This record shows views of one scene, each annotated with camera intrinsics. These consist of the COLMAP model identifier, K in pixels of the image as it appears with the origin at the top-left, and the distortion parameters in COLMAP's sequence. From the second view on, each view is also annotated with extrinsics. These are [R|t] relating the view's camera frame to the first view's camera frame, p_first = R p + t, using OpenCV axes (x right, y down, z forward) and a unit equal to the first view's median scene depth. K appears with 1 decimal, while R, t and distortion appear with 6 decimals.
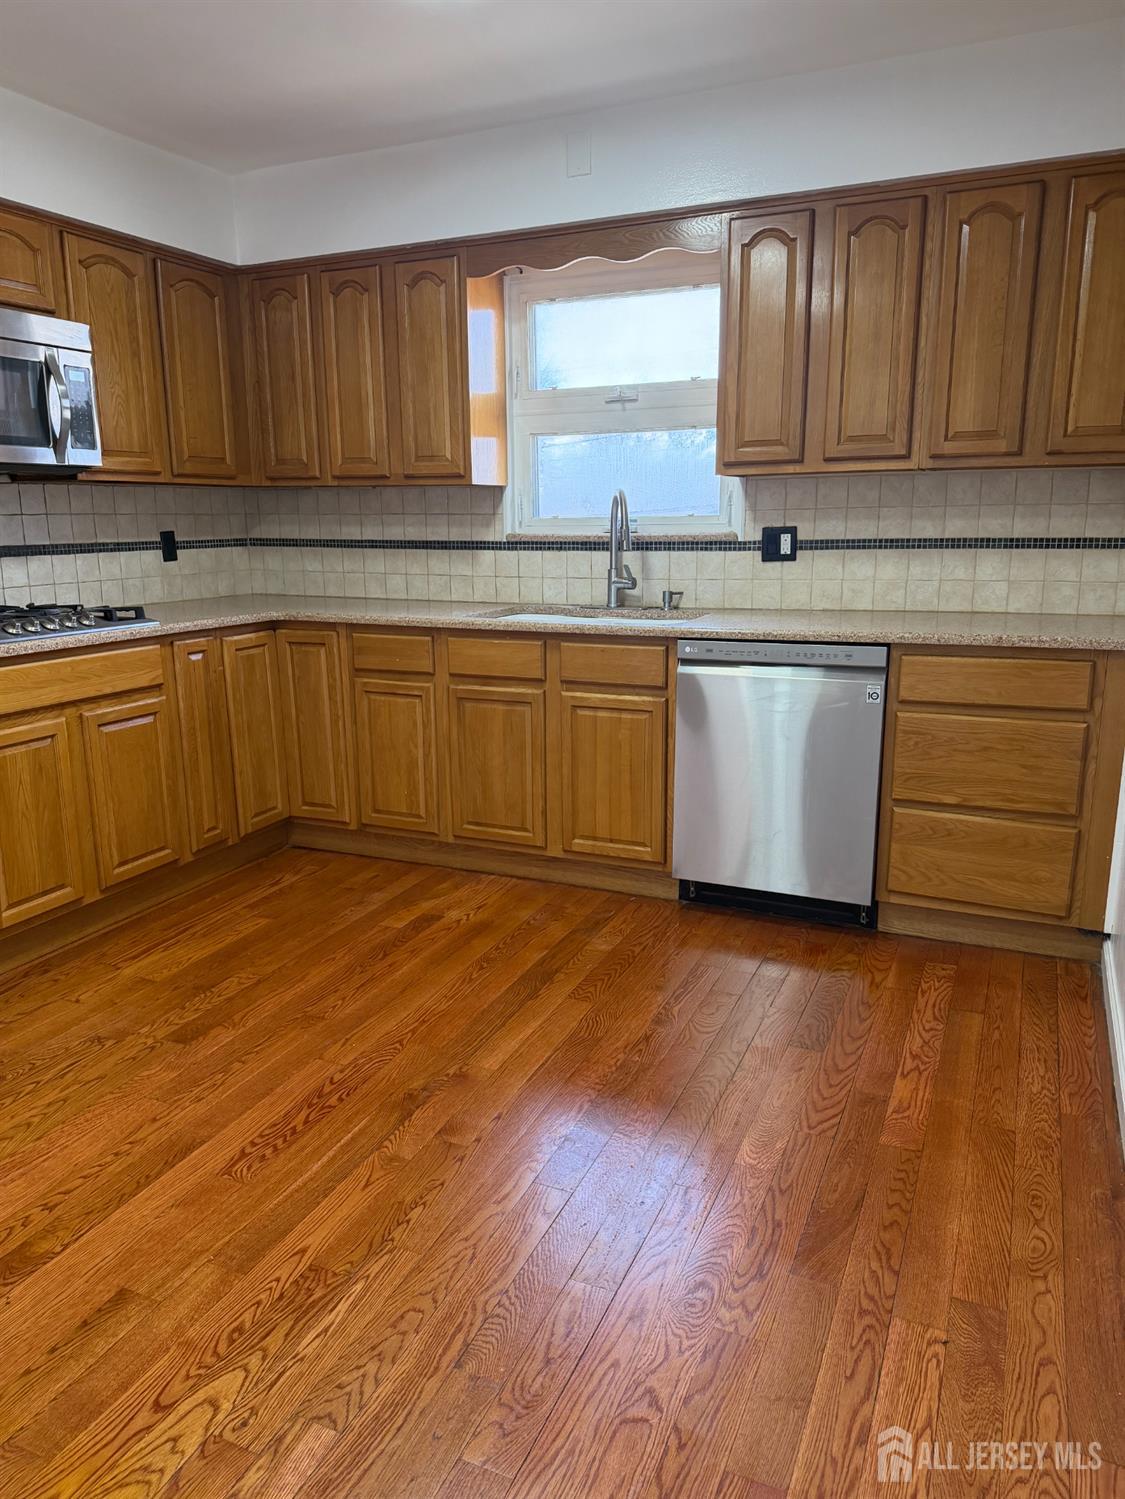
lens RADIAL K [[1054.8, 0, 556.2], [0, 1054.8, 756.8], [0, 0, 1]] dist [0.109158, -0.178593]
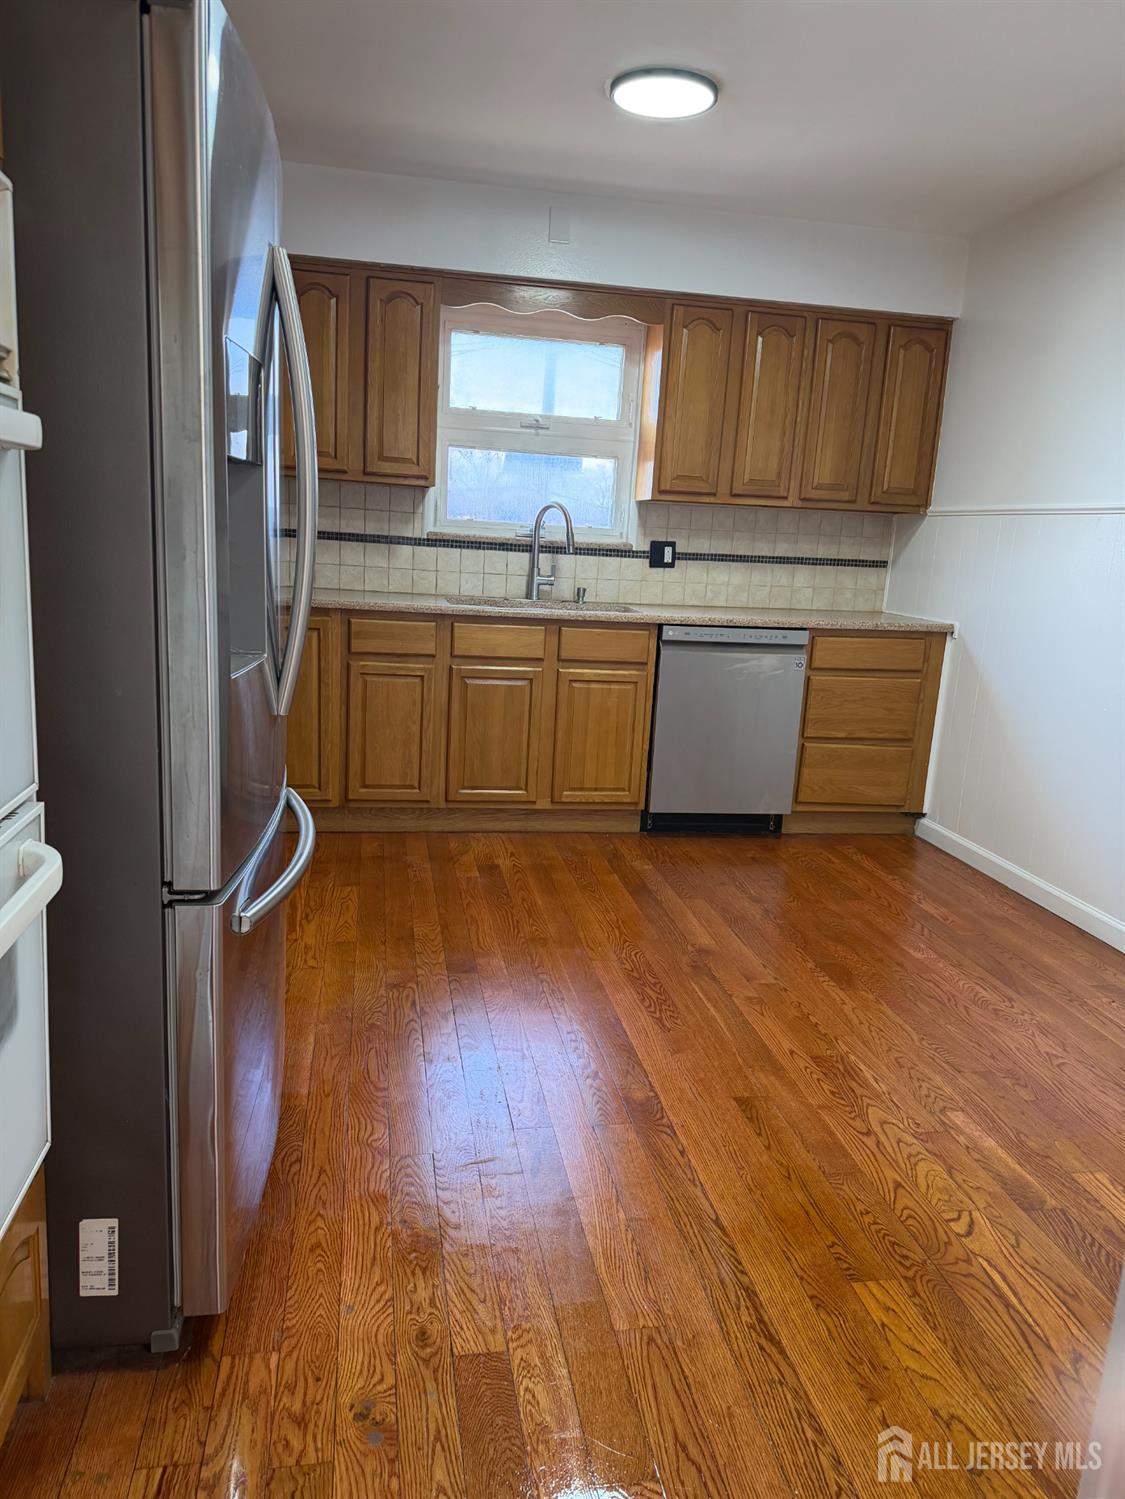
lens RADIAL K [[1054.2, 0, 561.4], [0, 1054.2, 763.7], [0, 0, 1]] dist [0.103845, -0.131575]
pose [[0.821295, -0.065908, 0.566684, -0.706424], [0.063484, 0.997694, 0.024029, 0.018273], [-0.566960, 0.016241, 0.823585, 0.008031]]
